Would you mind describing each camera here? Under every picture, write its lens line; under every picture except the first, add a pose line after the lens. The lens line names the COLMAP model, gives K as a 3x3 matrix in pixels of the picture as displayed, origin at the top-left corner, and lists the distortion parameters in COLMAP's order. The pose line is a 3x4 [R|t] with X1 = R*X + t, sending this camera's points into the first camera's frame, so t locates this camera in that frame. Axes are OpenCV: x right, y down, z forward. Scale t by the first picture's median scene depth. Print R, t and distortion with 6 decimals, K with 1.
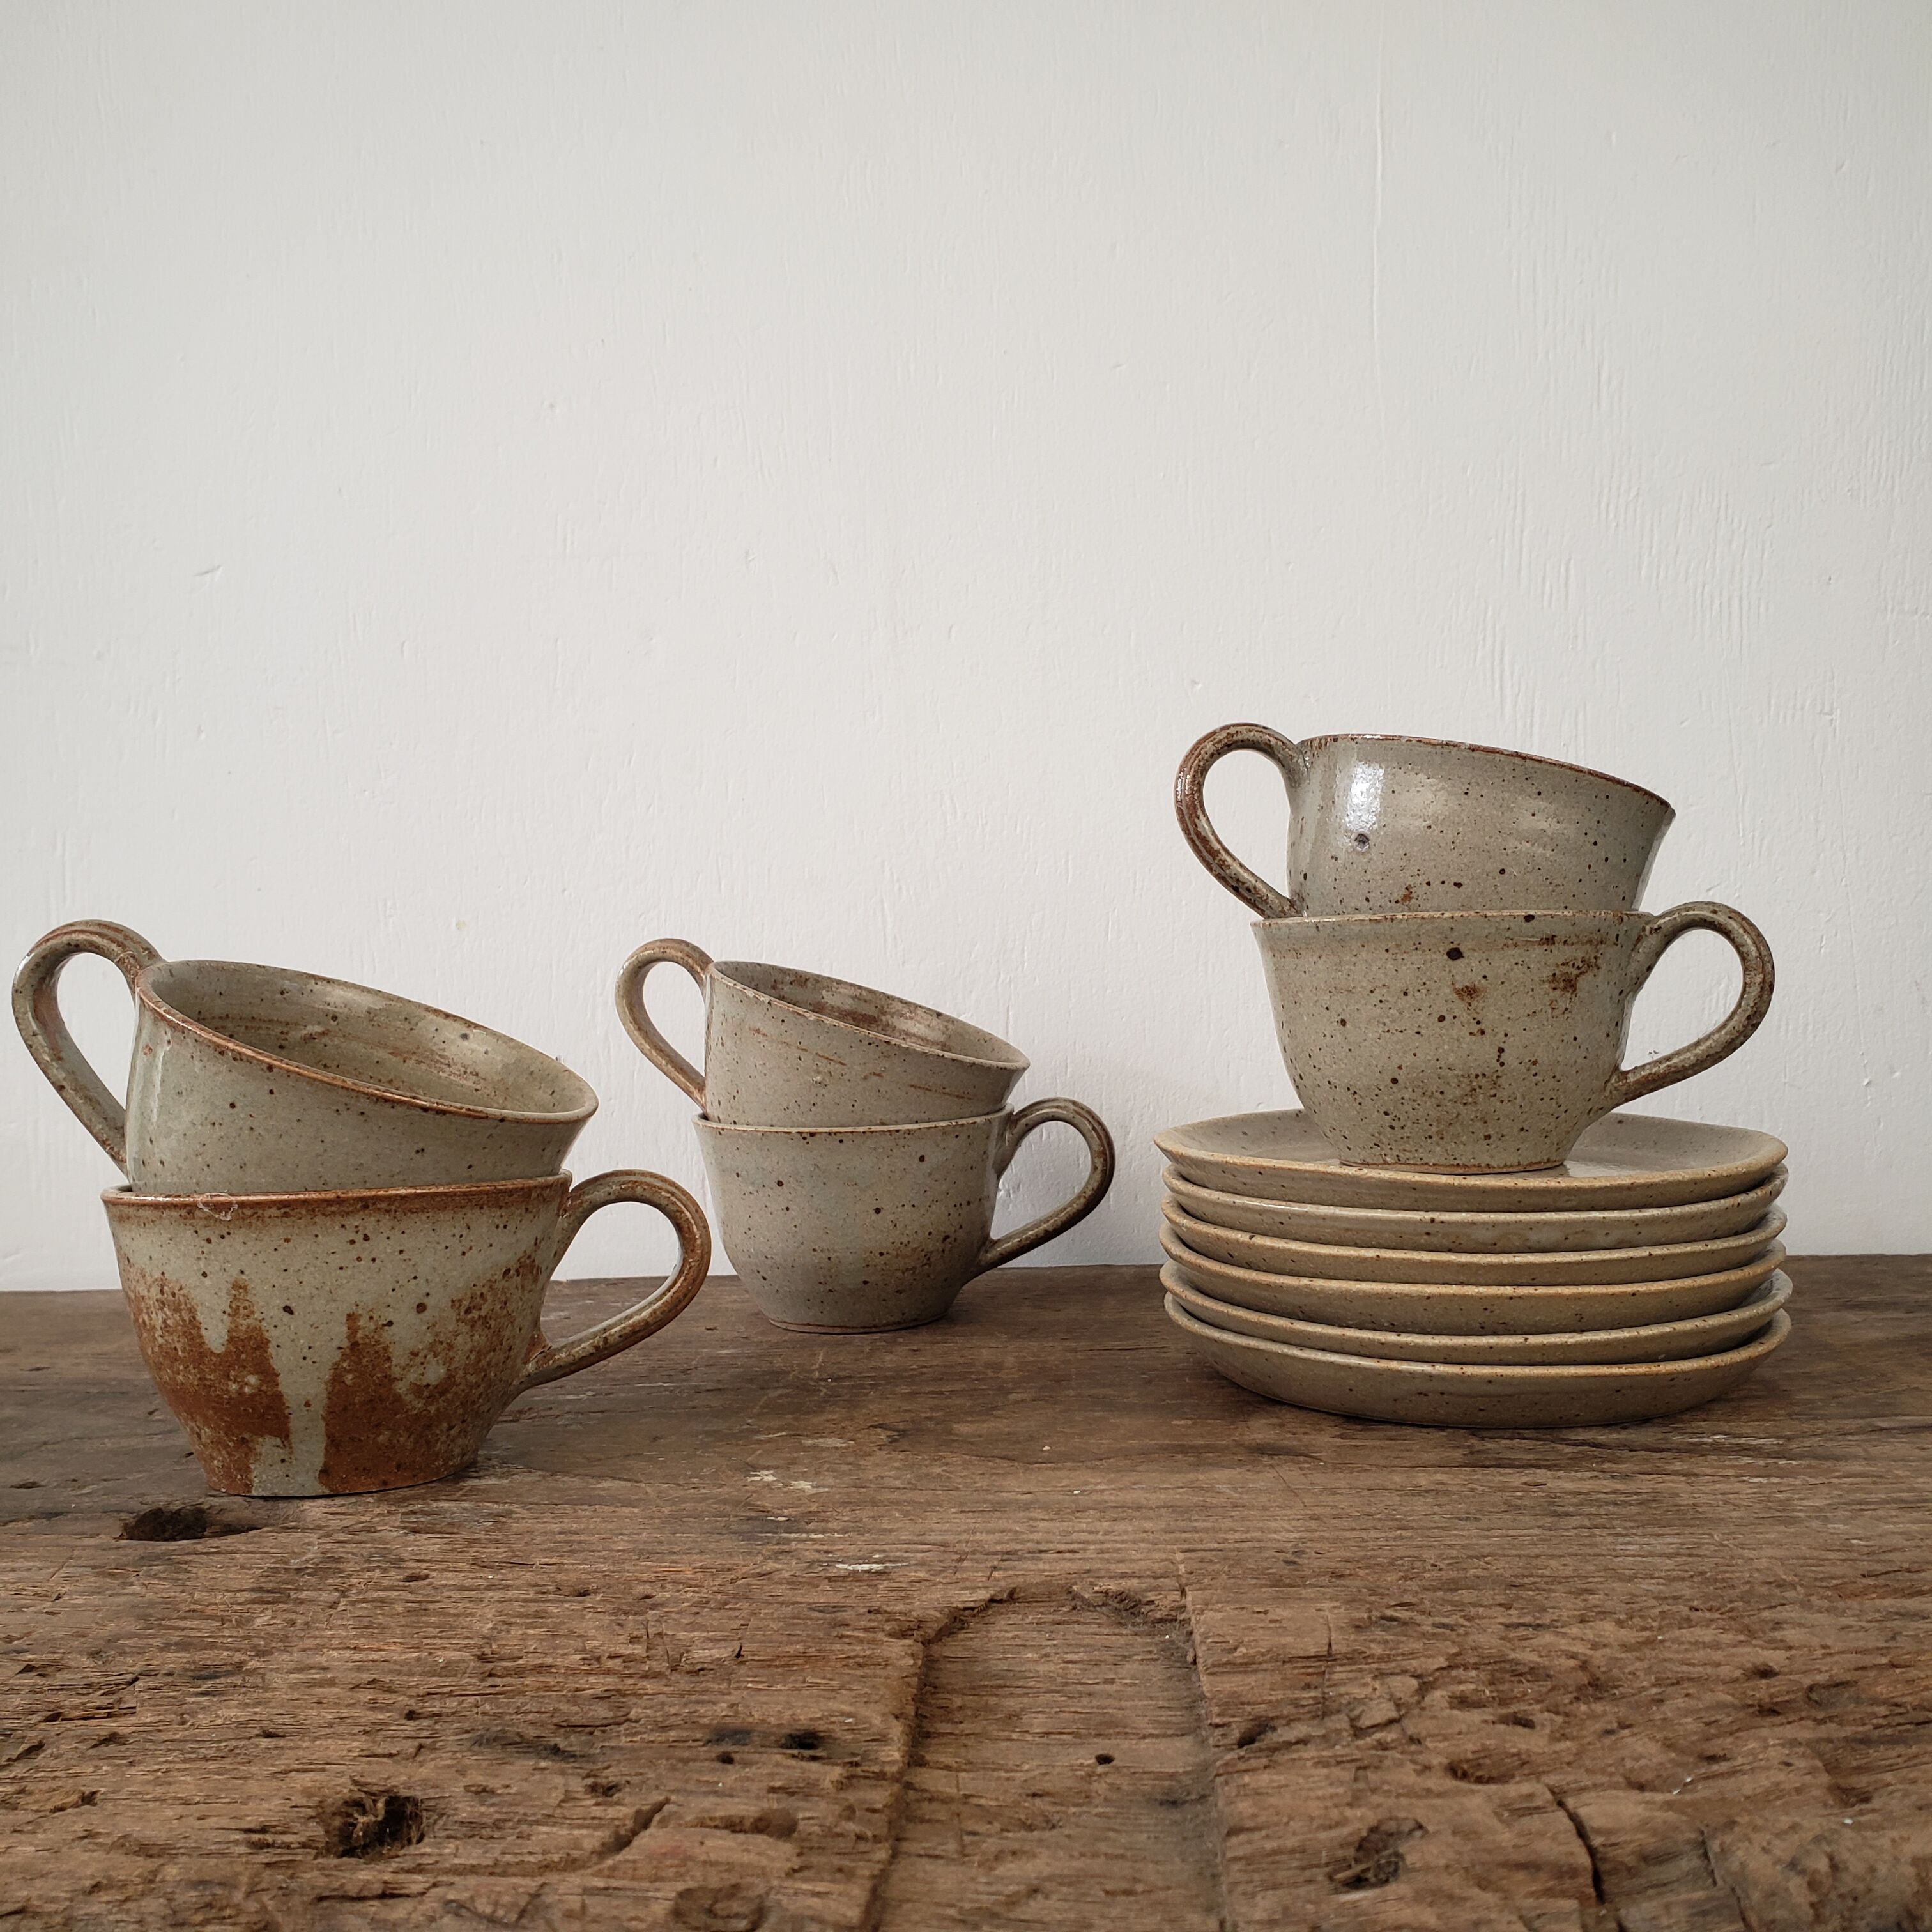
lens RADIAL K [[1982.7, 0, 989.4], [0, 1982.7, 1004.7], [0, 0, 1]] dist [0.157040, -0.355019]
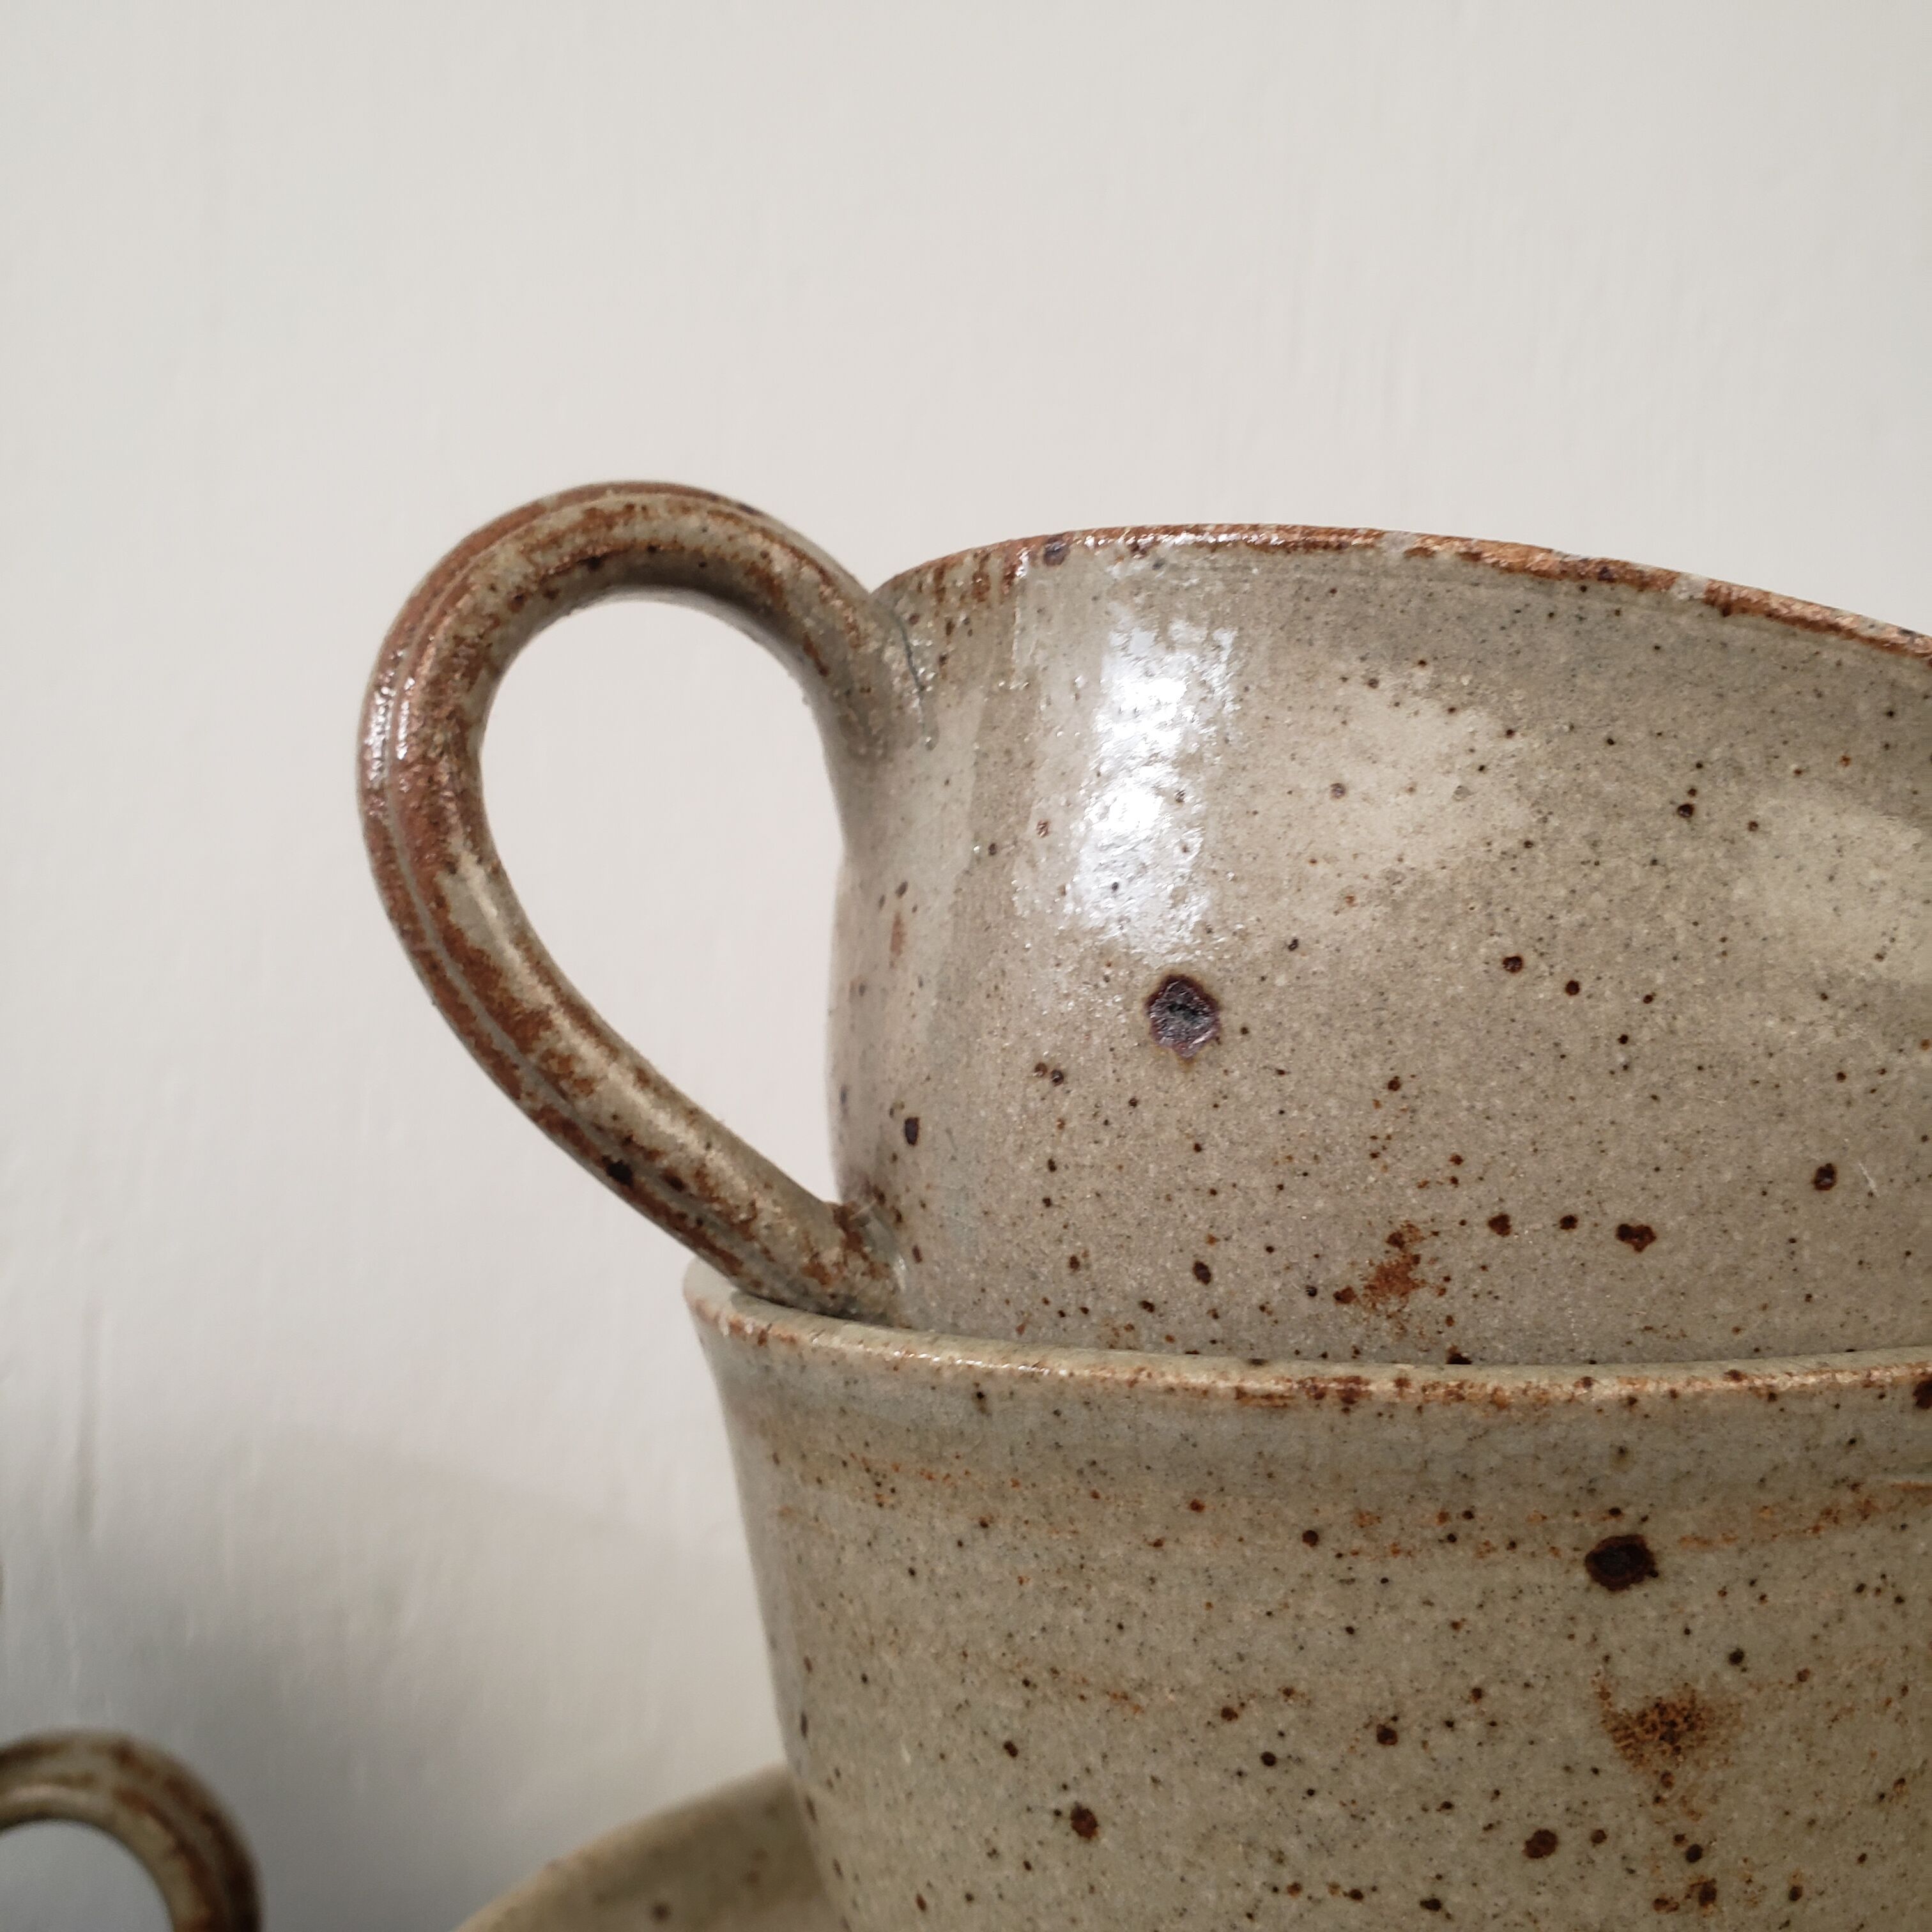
lens RADIAL K [[1982.7, 0, 989.4], [0, 1982.7, 1004.7], [0, 0, 1]] dist [0.157040, -0.355019]
pose [[0.964551, 0.017703, 0.263302, 0.106429], [-0.014556, 0.999797, -0.013898, -0.077777], [-0.263494, 0.009573, 0.964613, 0.780384]]
